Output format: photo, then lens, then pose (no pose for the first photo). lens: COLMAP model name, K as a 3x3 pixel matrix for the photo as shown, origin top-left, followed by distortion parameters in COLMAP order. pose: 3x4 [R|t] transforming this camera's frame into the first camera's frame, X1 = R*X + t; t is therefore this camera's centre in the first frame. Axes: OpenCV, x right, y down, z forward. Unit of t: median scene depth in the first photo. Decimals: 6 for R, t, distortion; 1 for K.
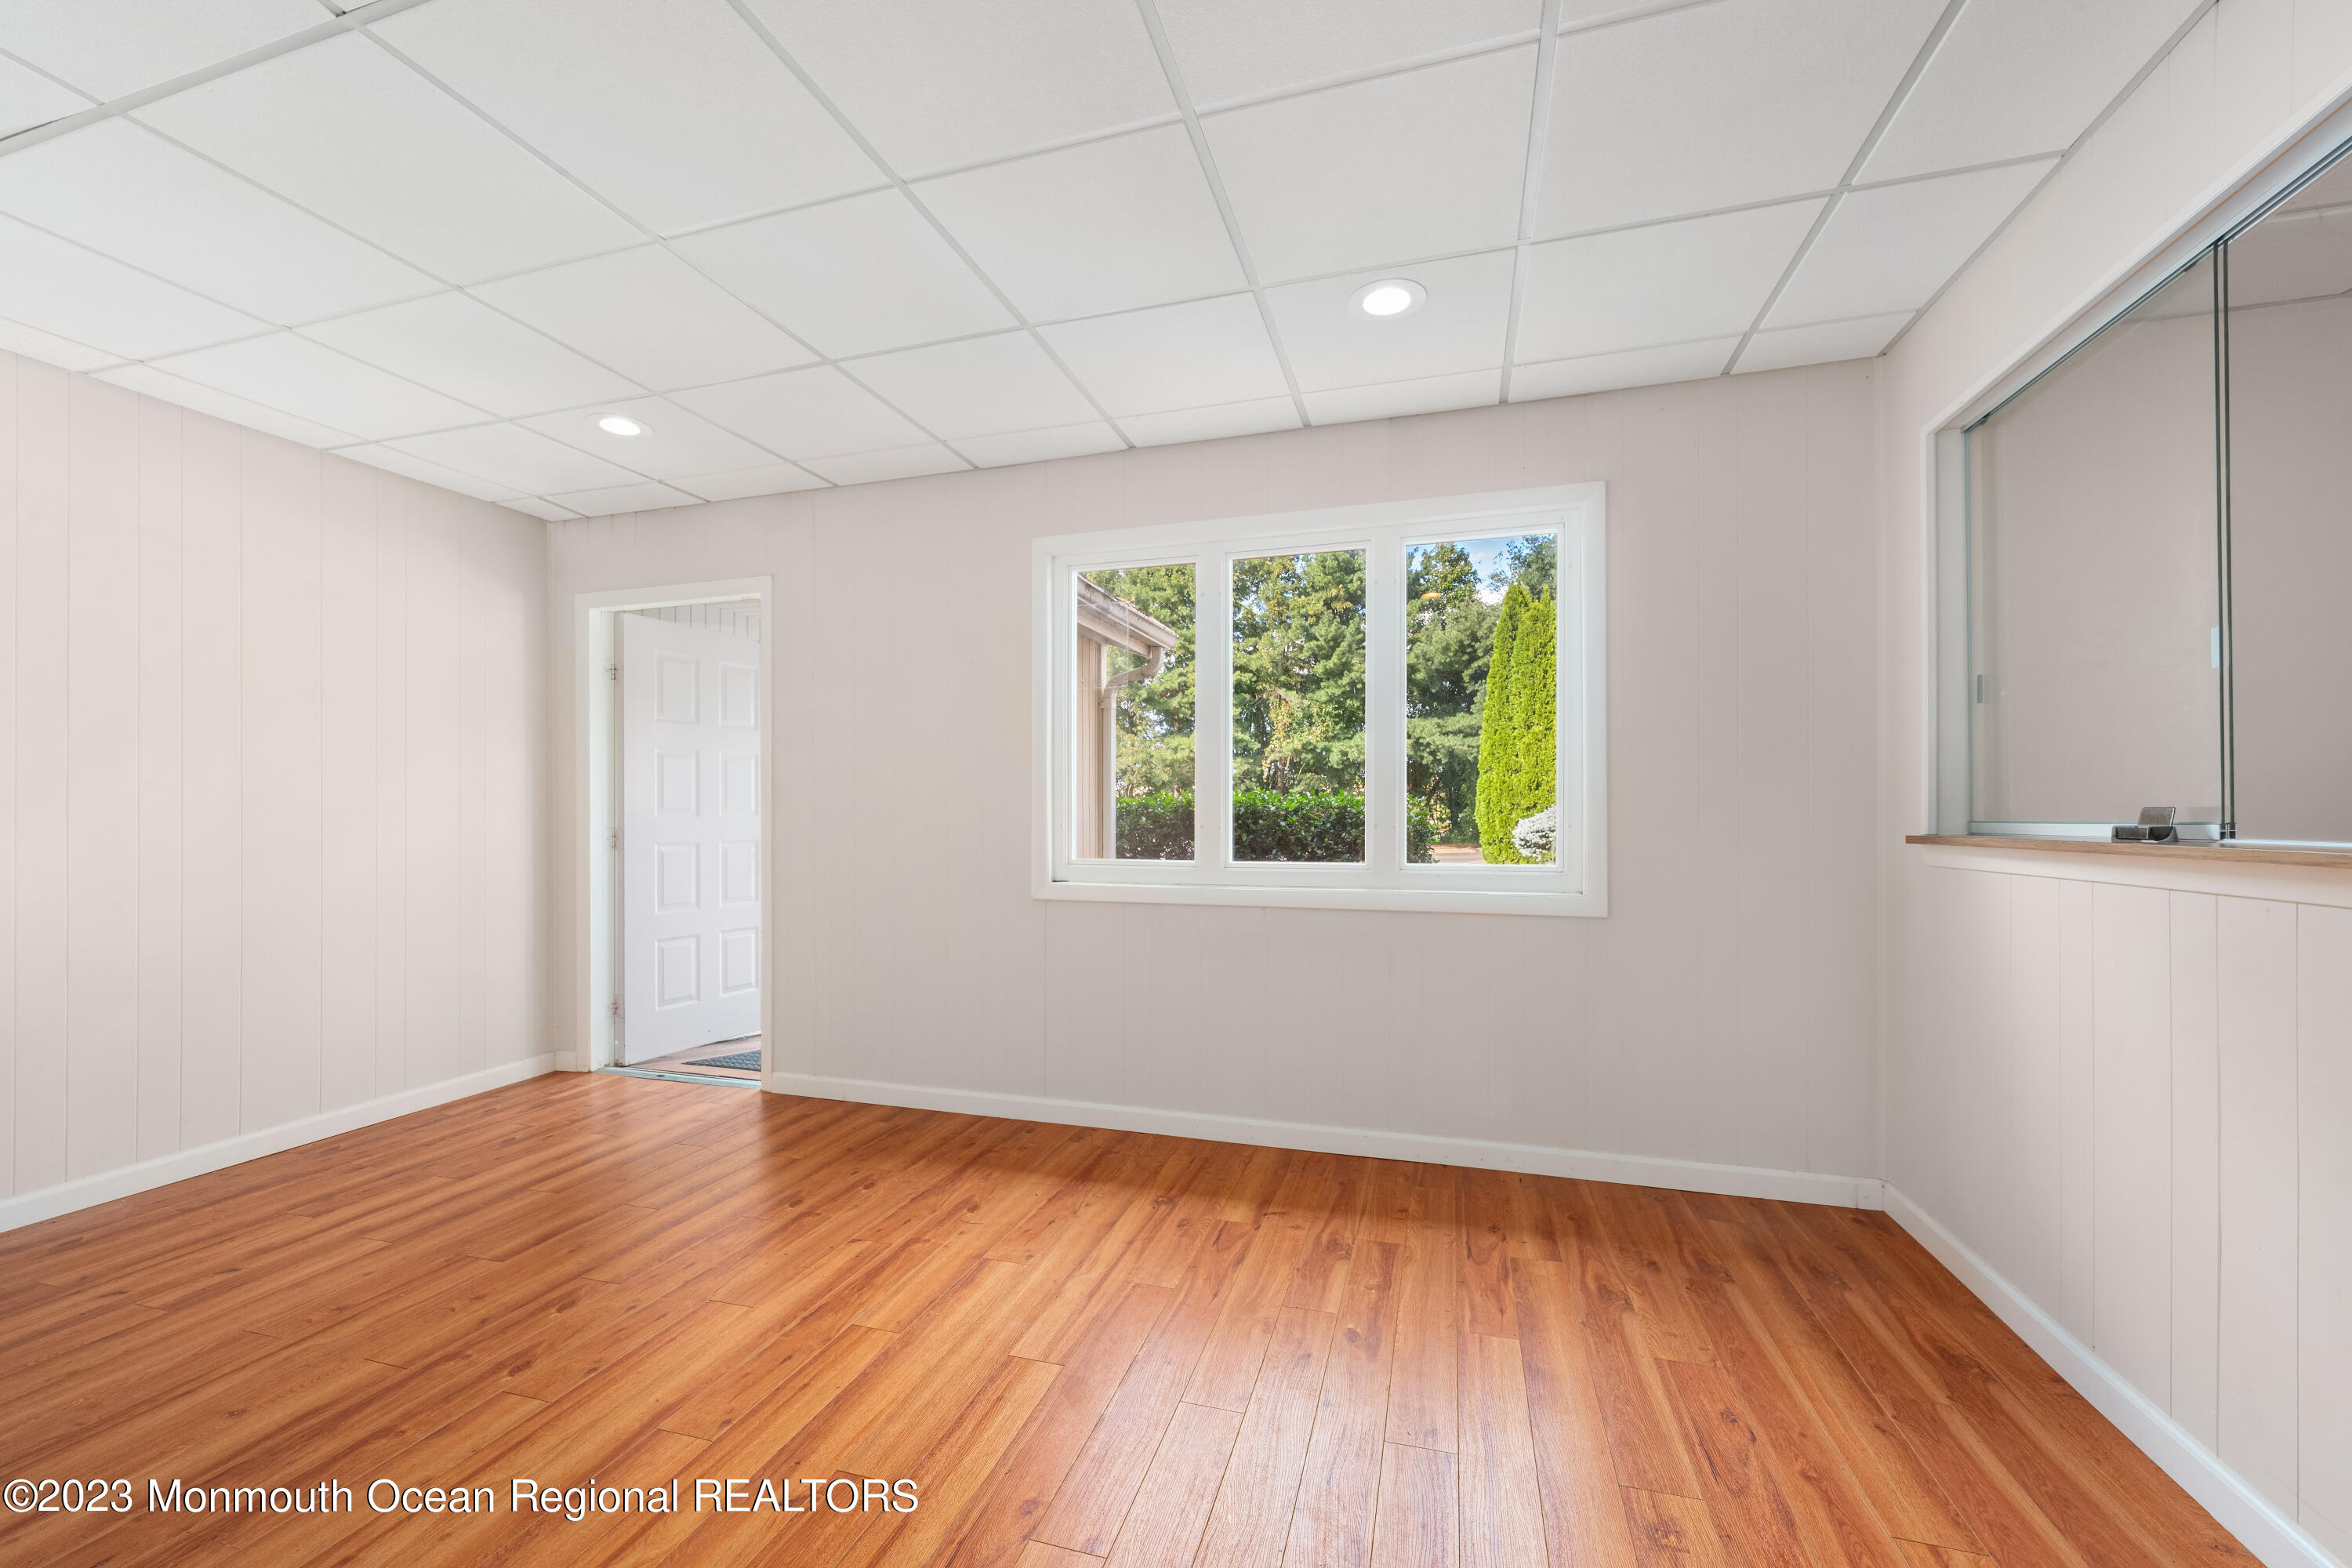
lens RADIAL K [[946.3, 0, 1154.1], [0, 946.3, 804.7], [0, 0, 1]] dist [-0.001954, -0.000336]
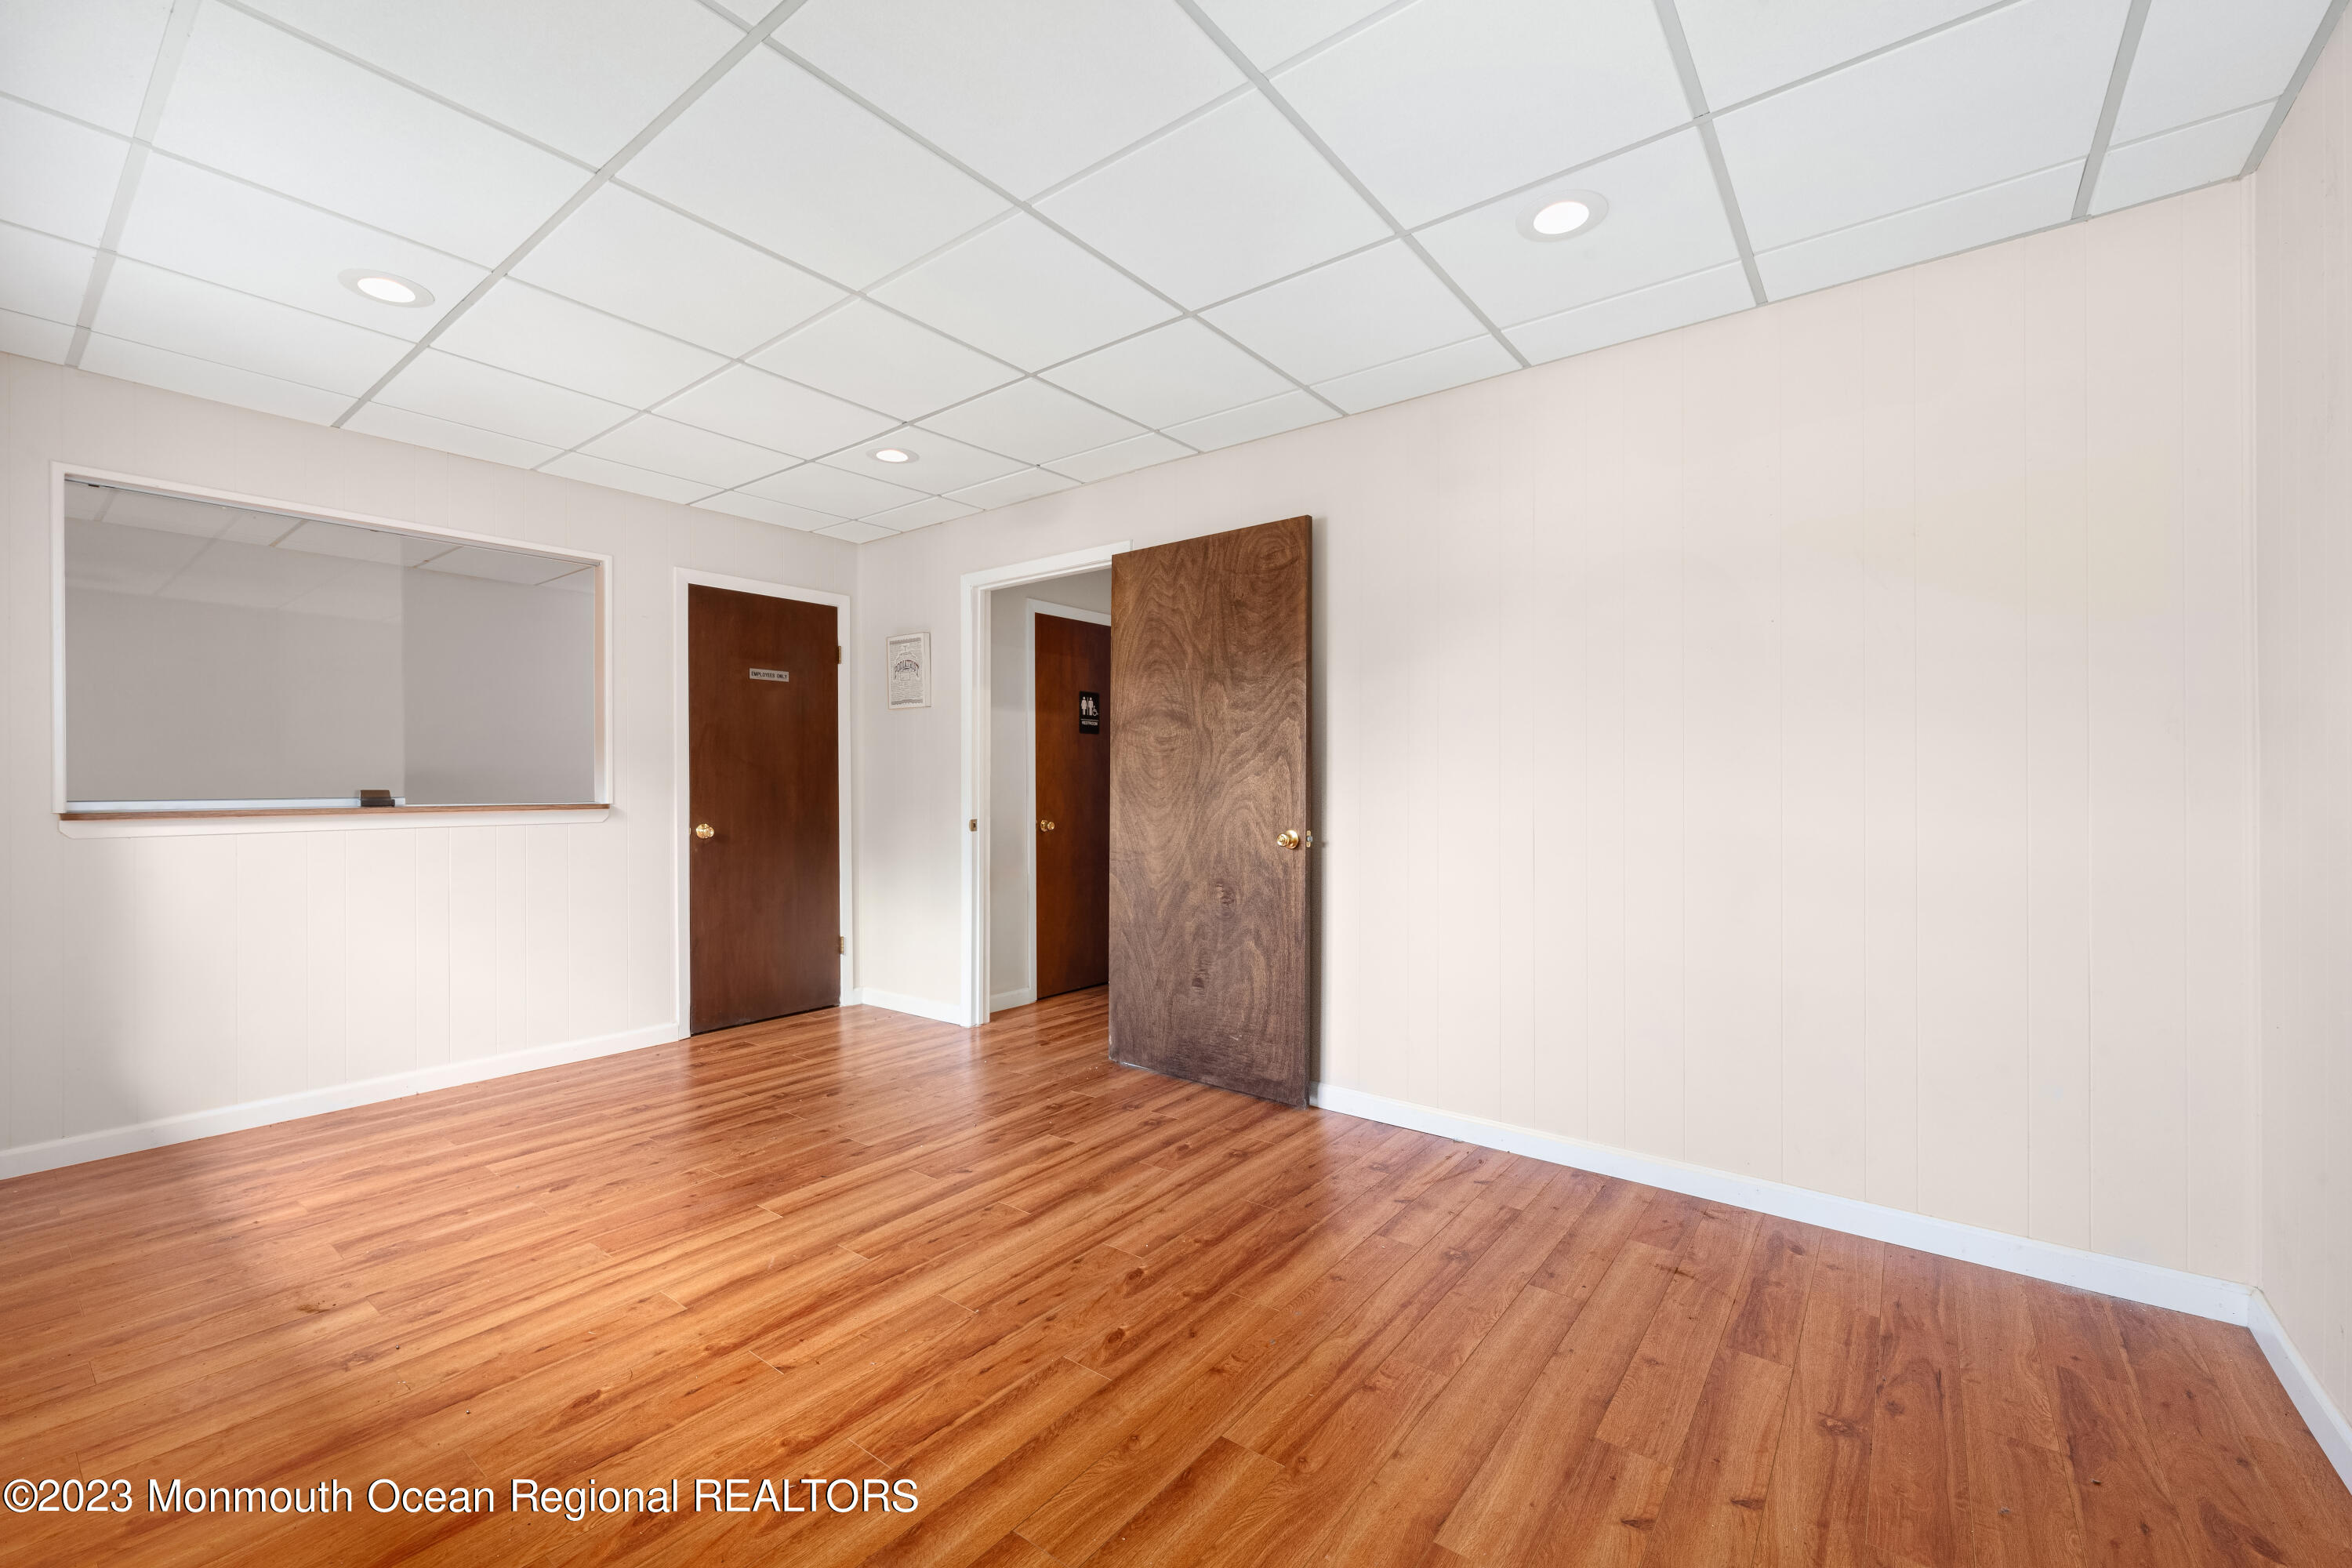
lens RADIAL K [[969.8, 0, 1177.1], [0, 969.8, 788.2], [0, 0, 1]] dist [0.003451, 0.000026]
pose [[-0.938623, 0.007127, 0.344870, -0.901624], [0.005107, 0.999964, -0.006765, 0.015861], [-0.344906, -0.004588, -0.938626, 1.667627]]
